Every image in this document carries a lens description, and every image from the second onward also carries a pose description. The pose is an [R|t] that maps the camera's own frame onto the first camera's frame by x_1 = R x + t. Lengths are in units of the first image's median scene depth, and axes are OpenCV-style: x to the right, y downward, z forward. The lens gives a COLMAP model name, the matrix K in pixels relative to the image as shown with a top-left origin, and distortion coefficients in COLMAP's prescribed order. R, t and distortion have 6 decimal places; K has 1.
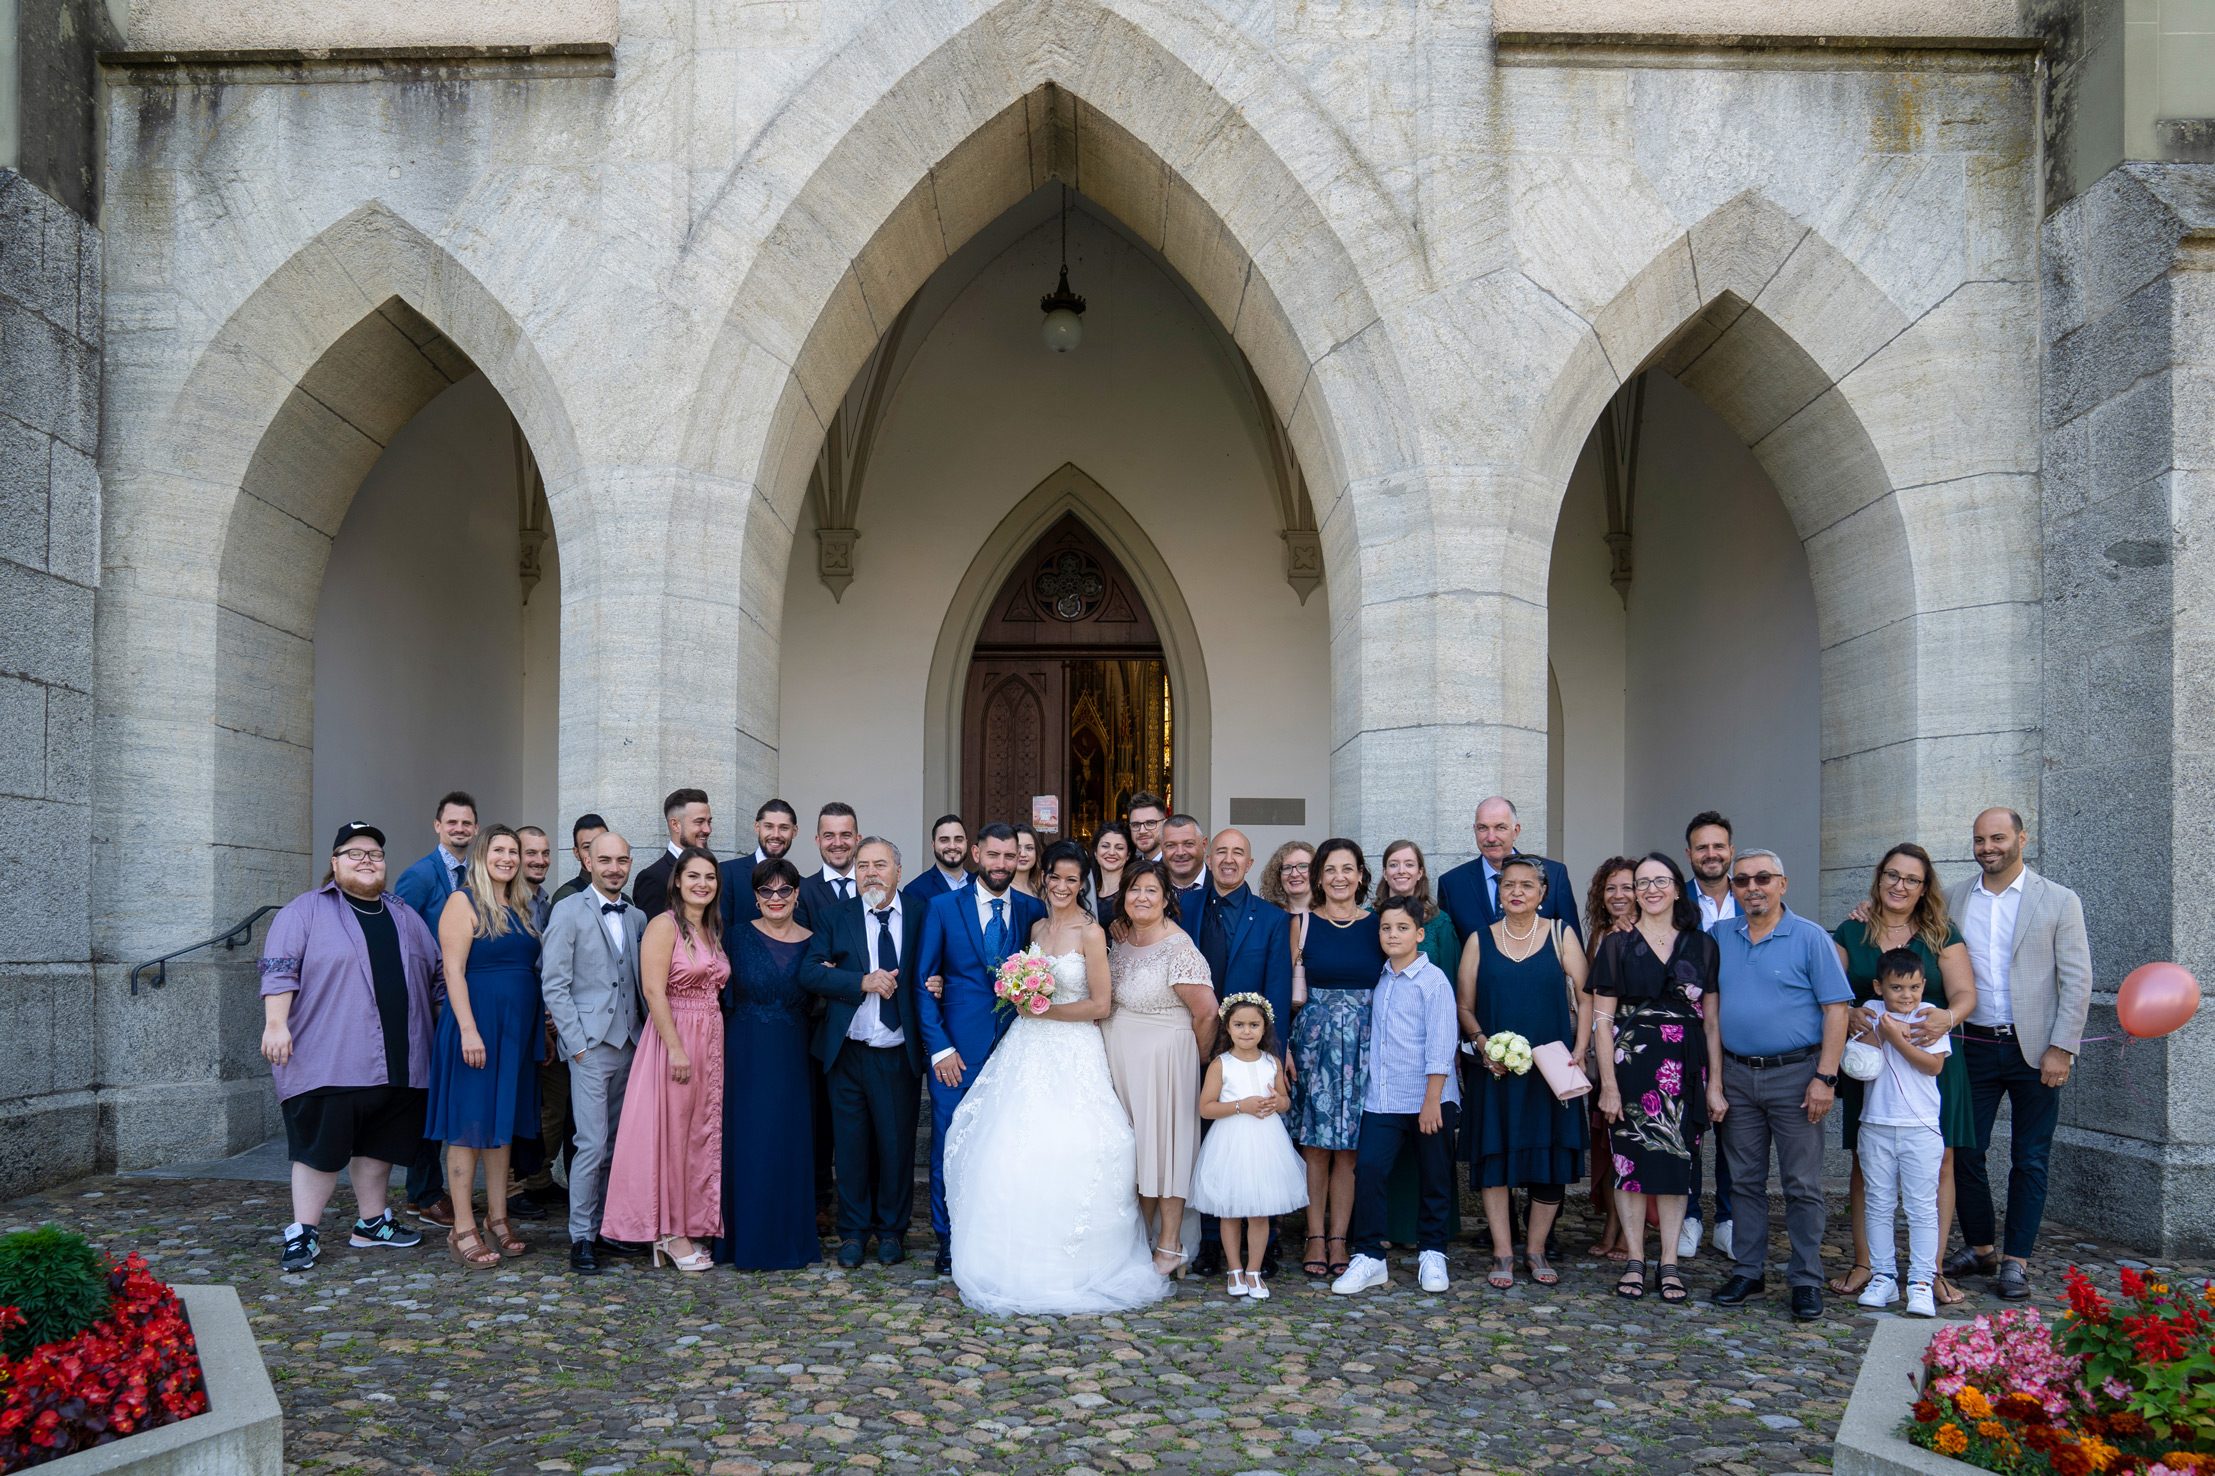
lens RADIAL K [[3090.2, 0, 1107.5], [0, 3090.2, 738.0], [0, 0, 1]] dist [0.008485, 0.002374]
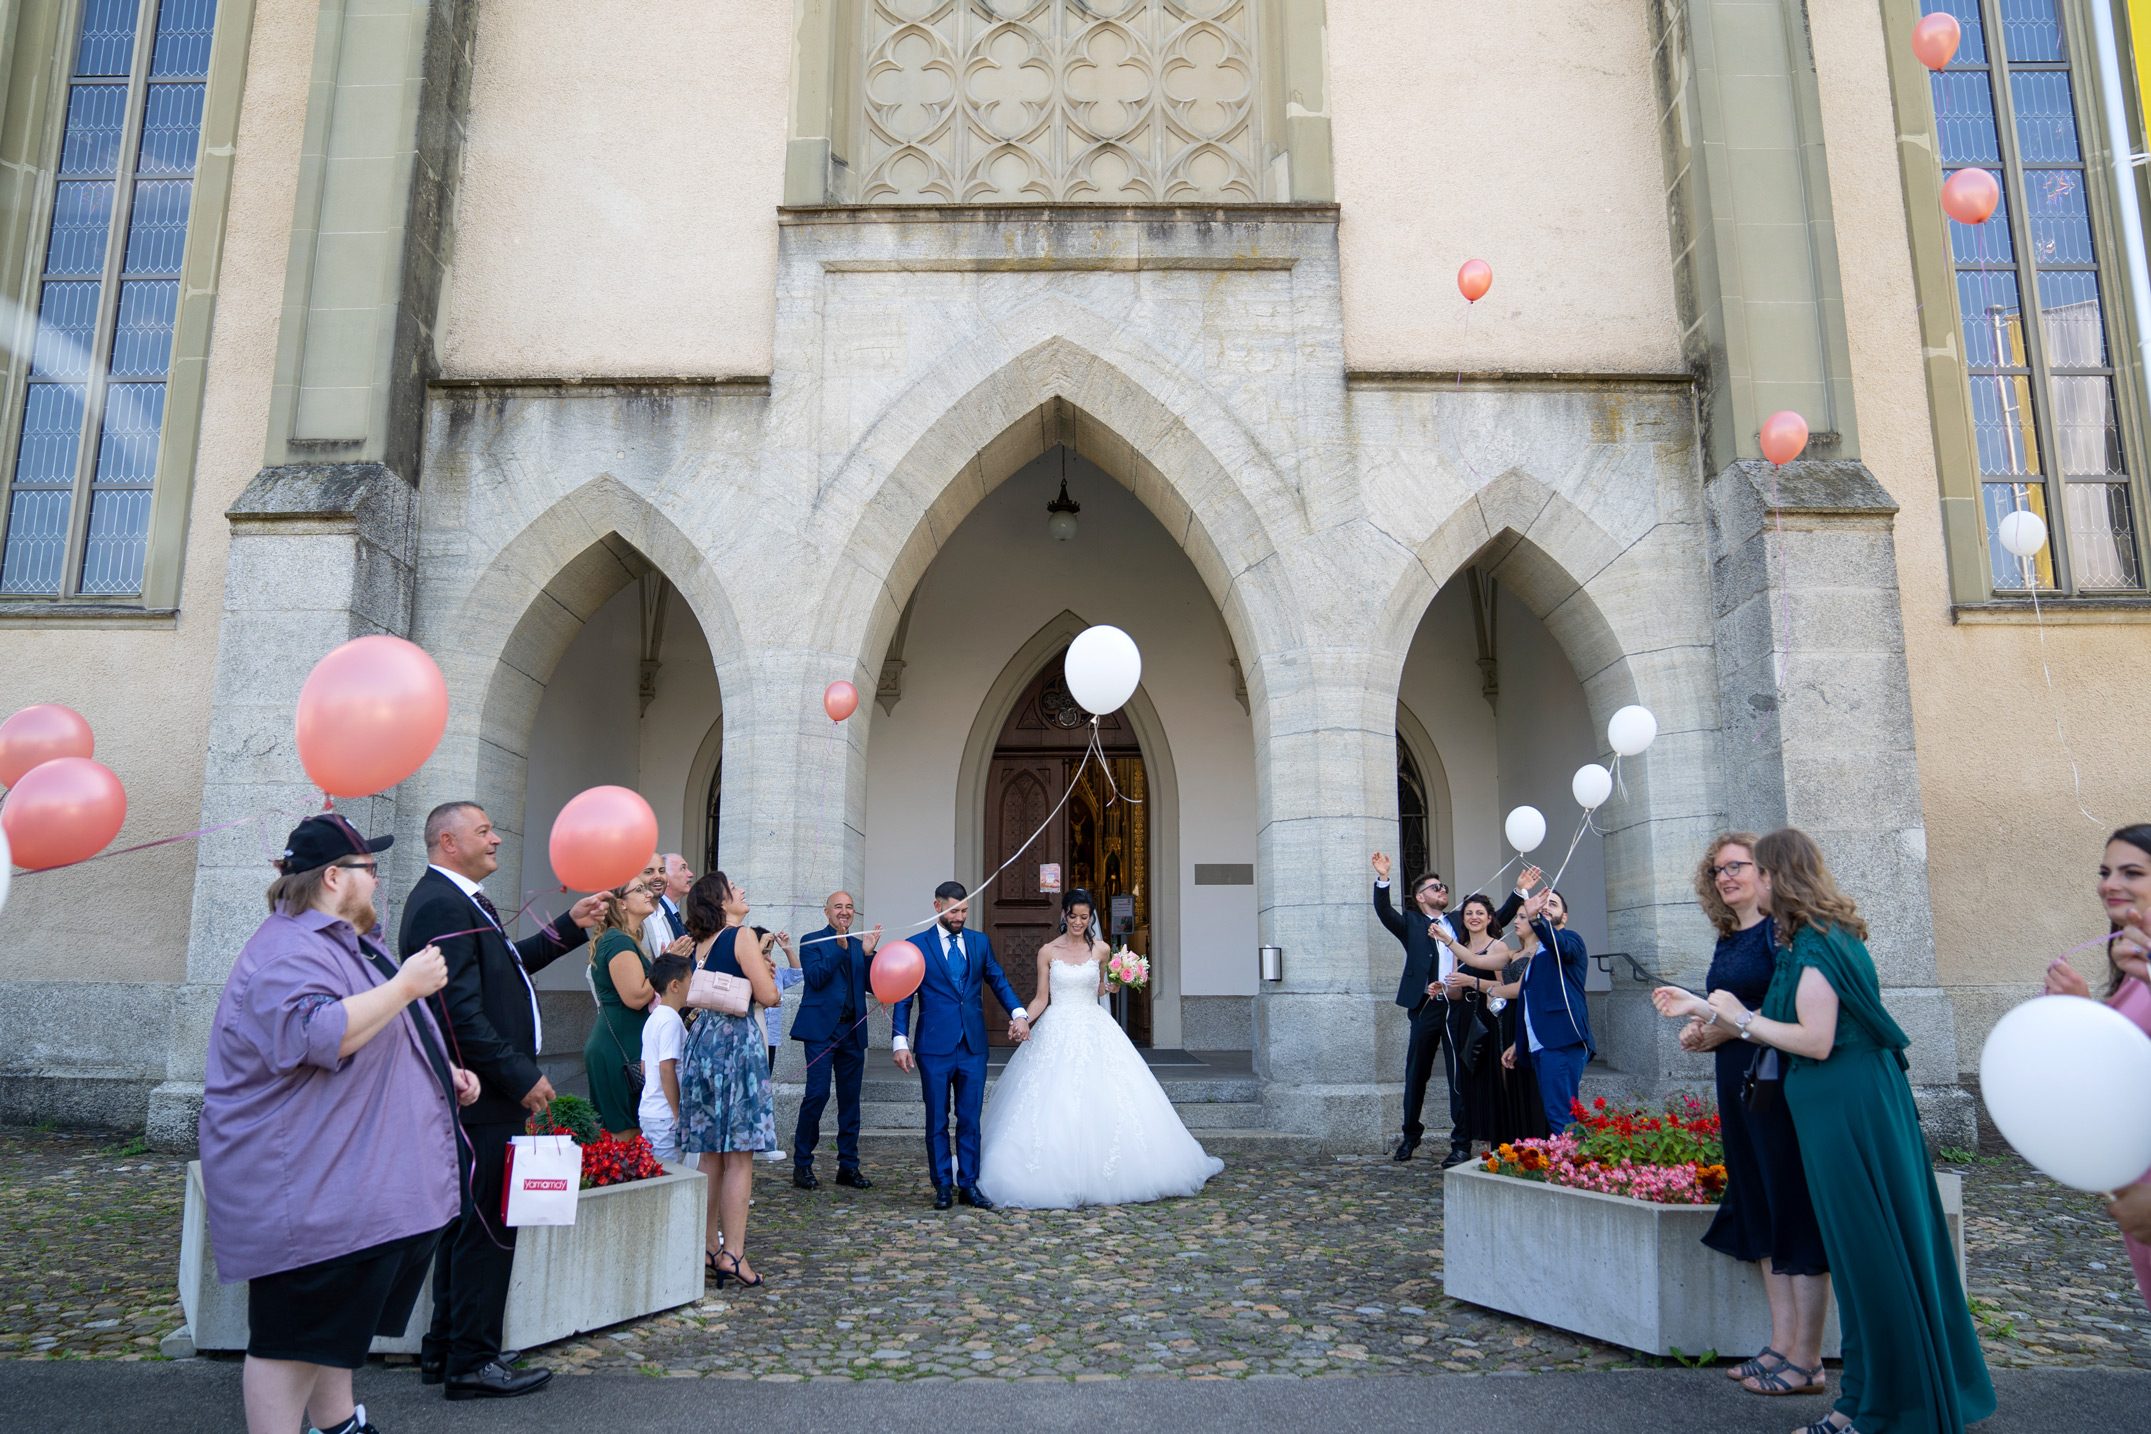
lens RADIAL K [[3026.1, 0, 1075.5], [0, 3026.1, 717.0], [0, 0, 1]] dist [-0.319398, 0.008486]
pose [[0.999925, -0.010486, -0.006396, -0.001931], [0.010308, 0.999575, -0.027273, -0.014427], [0.006680, 0.027205, 0.999608, -0.464577]]
